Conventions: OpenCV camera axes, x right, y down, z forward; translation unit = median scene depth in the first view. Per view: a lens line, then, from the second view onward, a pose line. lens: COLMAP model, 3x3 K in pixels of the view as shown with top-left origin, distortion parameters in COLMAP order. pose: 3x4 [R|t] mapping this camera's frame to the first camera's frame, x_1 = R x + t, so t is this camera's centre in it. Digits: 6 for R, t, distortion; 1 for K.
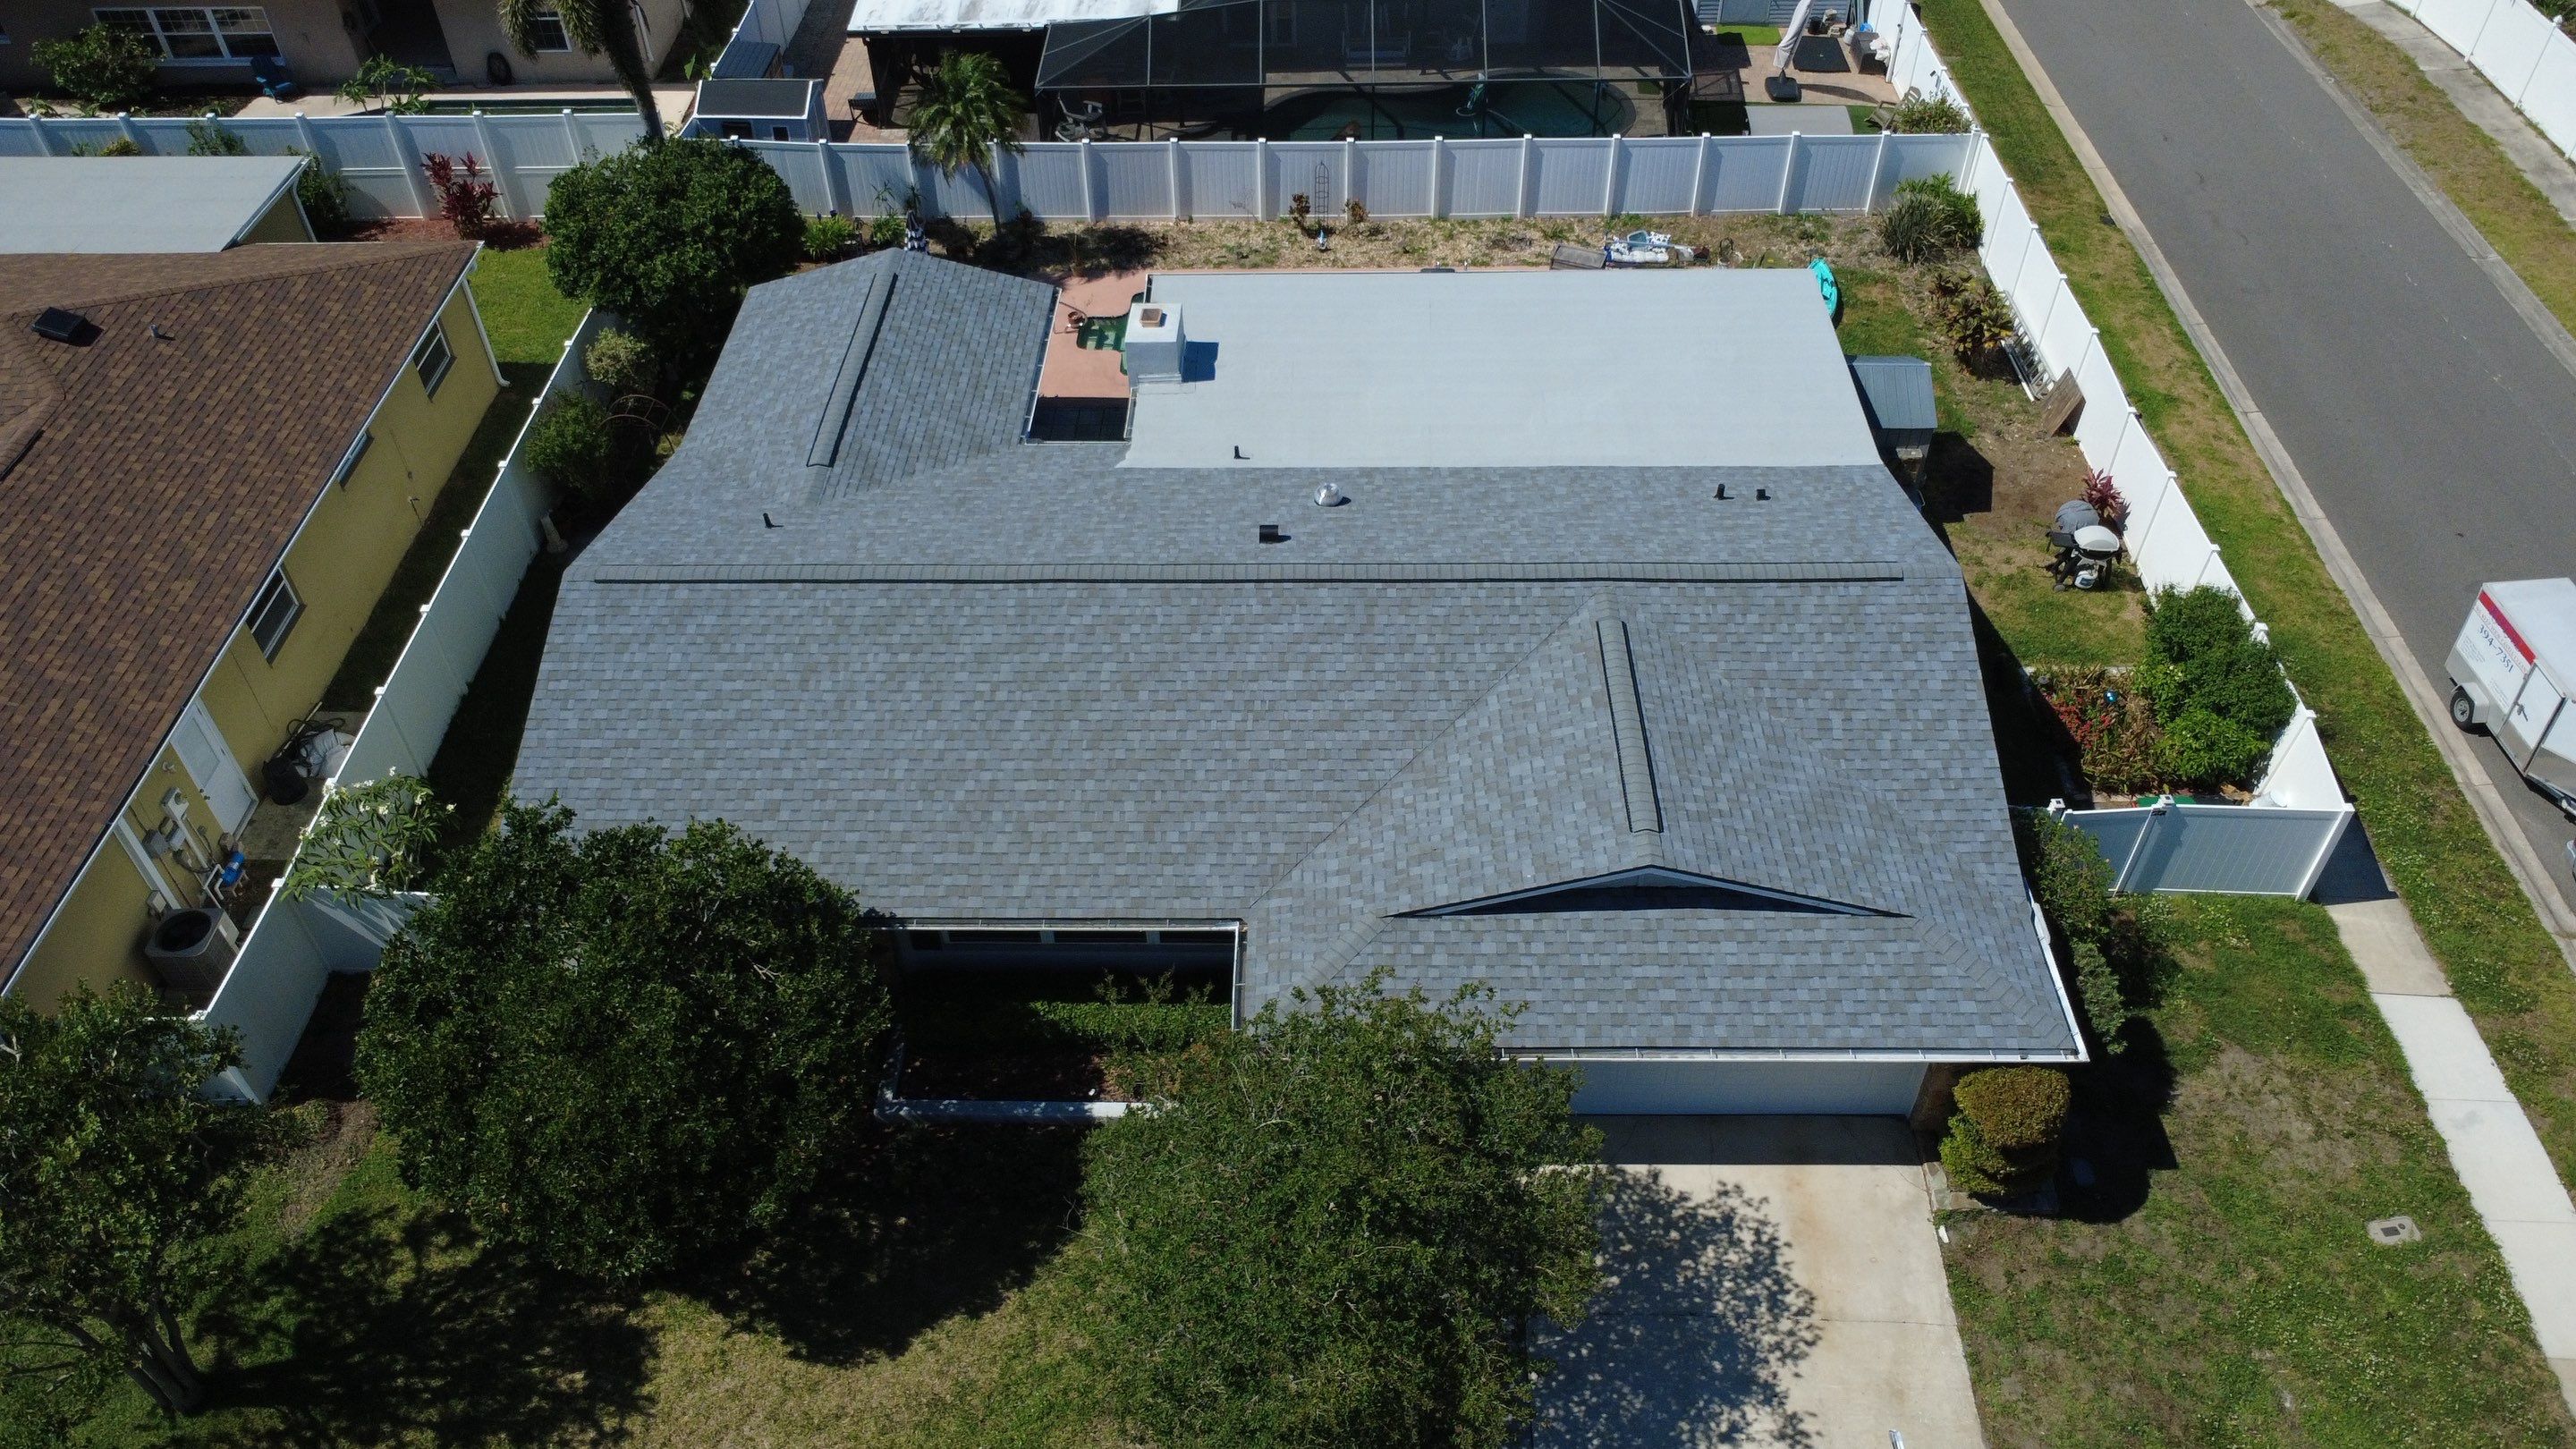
lens RADIAL K [[1878.1, 0, 1278.2], [0, 1878.1, 723.2], [0, 0, 1]] dist [-0.000508, 0.006297]
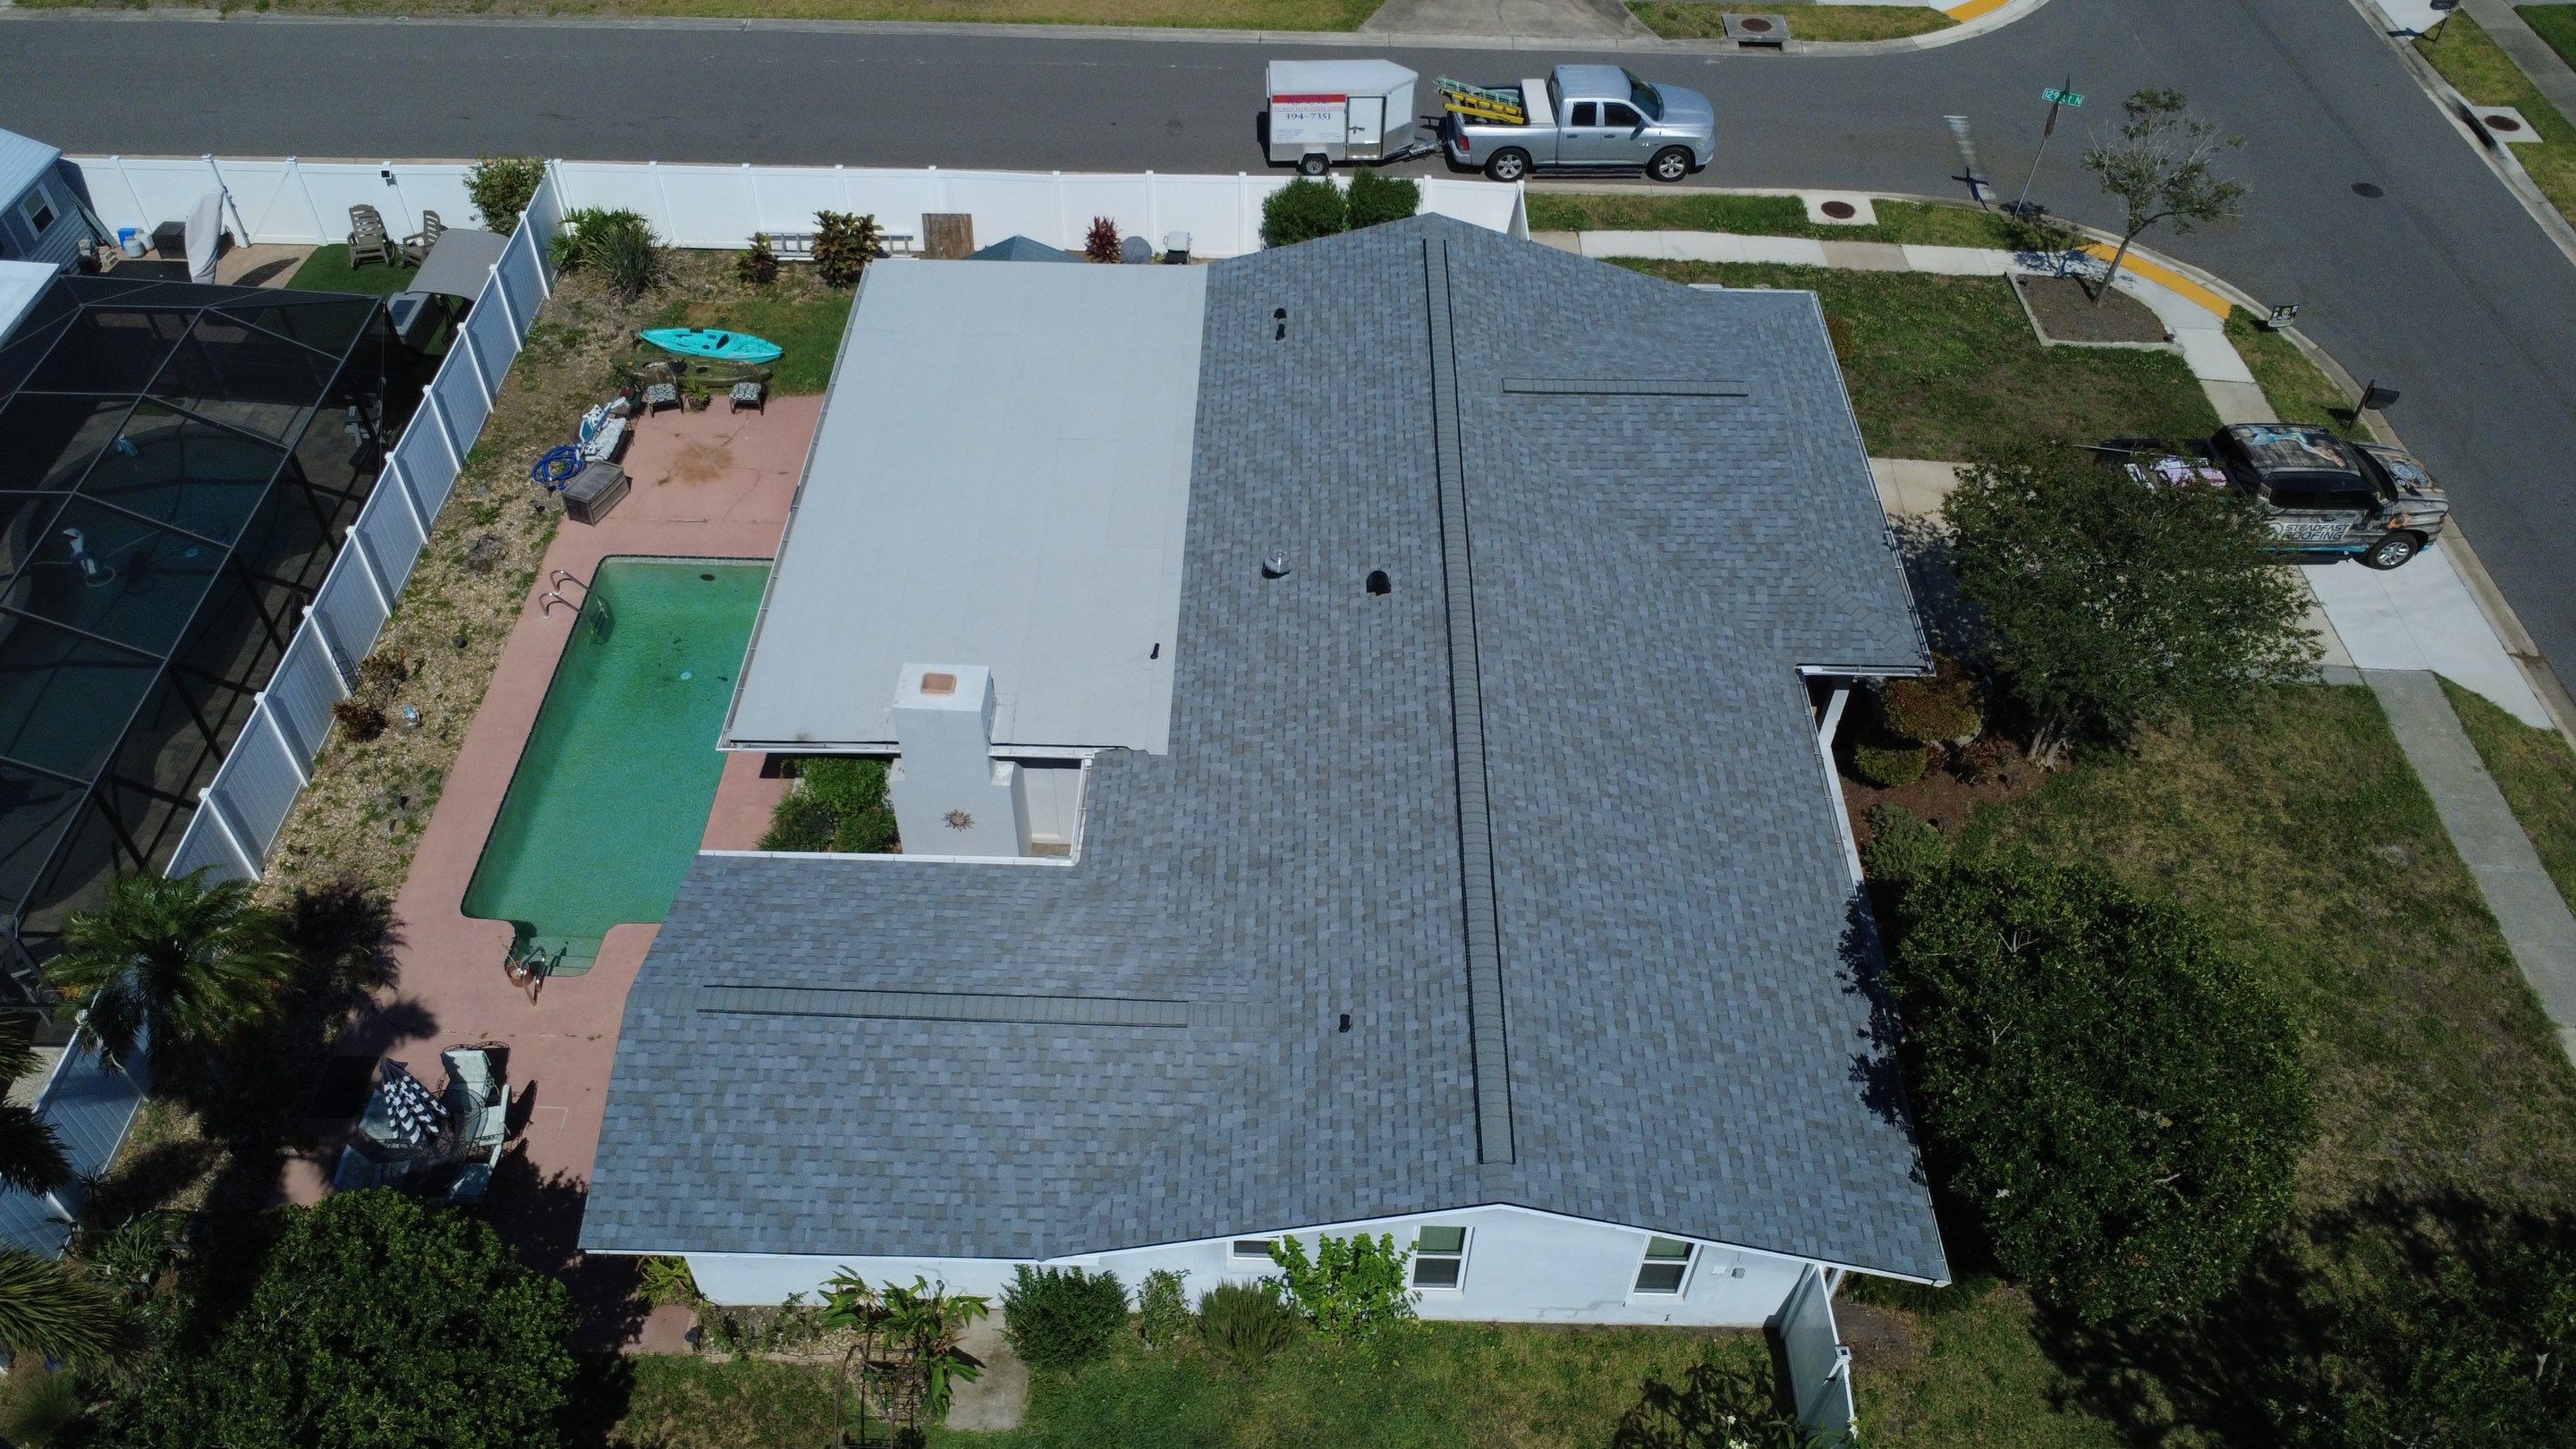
lens RADIAL K [[1878.1, 0, 1285.1], [0, 1878.1, 726.8], [0, 0, 1]] dist [-0.000508, 0.006297]
pose [[-0.009046, -0.709594, 0.704552, -0.800236], [0.678849, 0.512982, 0.525370, -0.652095], [-0.734222, 0.483037, 0.477067, 0.635854]]
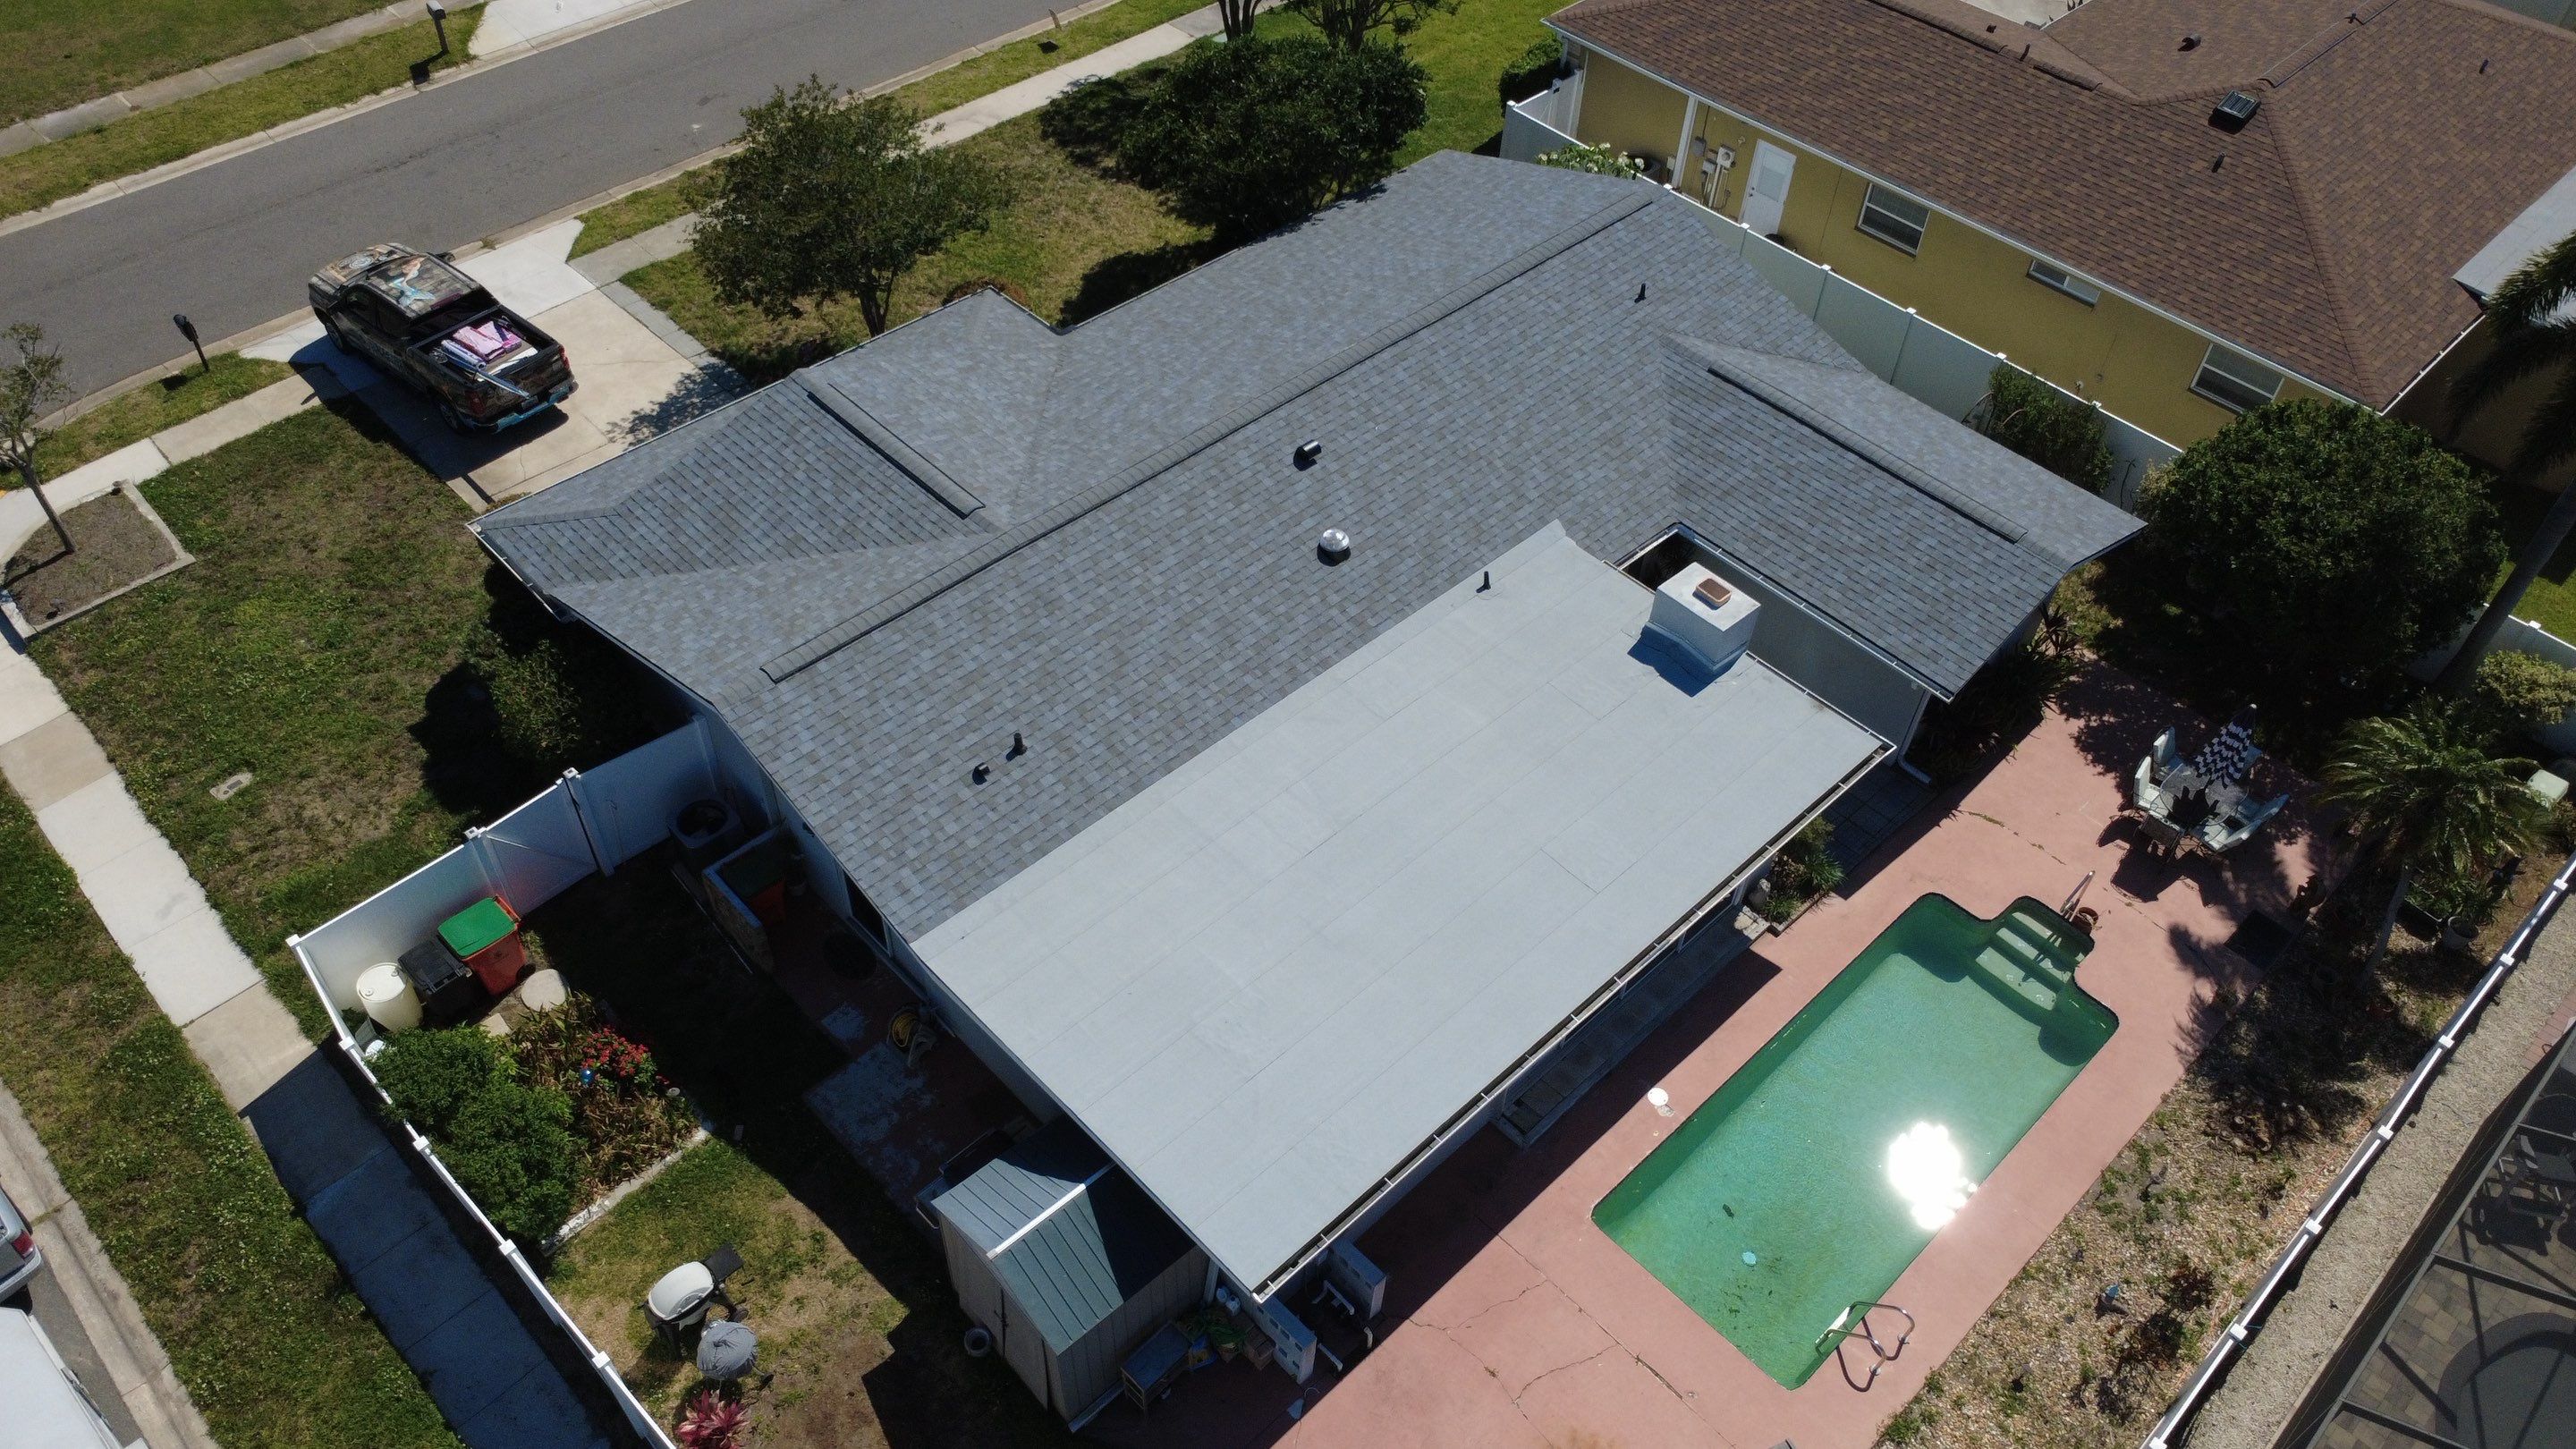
lens RADIAL K [[1878.1, 0, 1288.1], [0, 1878.1, 715.7], [0, 0, 1]] dist [-0.000508, 0.006297]
pose [[-0.703043, 0.509677, -0.495944, 0.631751], [-0.507685, 0.128637, 0.851885, -1.023175], [0.497983, 0.850695, 0.168318, 0.999490]]
